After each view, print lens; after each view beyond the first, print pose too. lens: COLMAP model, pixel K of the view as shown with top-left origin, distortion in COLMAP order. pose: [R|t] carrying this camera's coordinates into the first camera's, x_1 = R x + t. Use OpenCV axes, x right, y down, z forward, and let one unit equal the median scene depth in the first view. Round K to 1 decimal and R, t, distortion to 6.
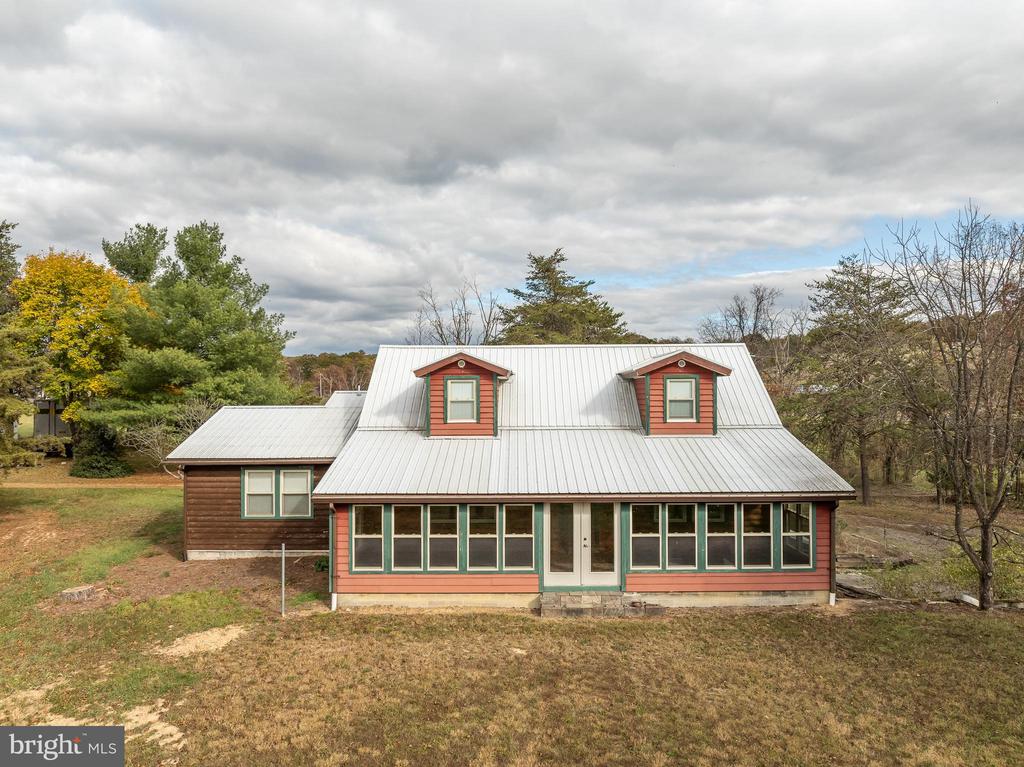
lens RADIAL K [[732.1, 0, 512.0], [0, 732.1, 383.5], [0, 0, 1]] dist [-0.045110, 0.019794]
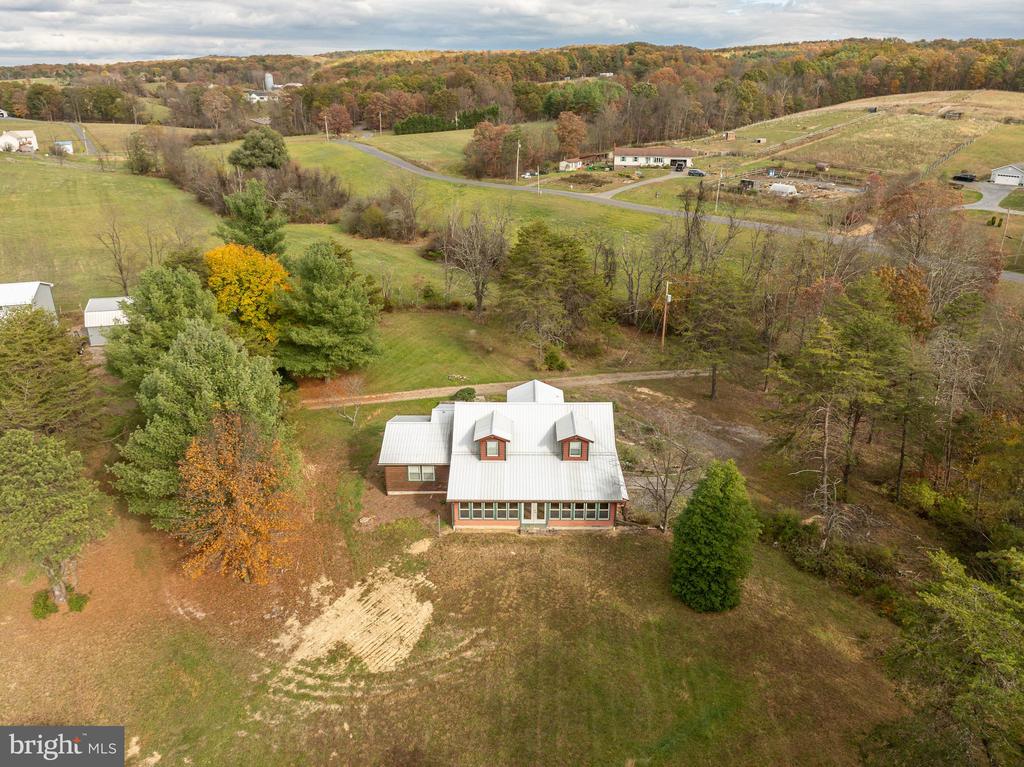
lens RADIAL K [[732.1, 0, 512.0], [0, 732.1, 383.5], [0, 0, 1]] dist [-0.045110, 0.019794]
pose [[0.999994, 0.002391, 0.002682, -0.005595], [-0.003267, 0.915954, 0.401269, -1.259009], [-0.001497, -0.401275, 0.915956, -1.336461]]
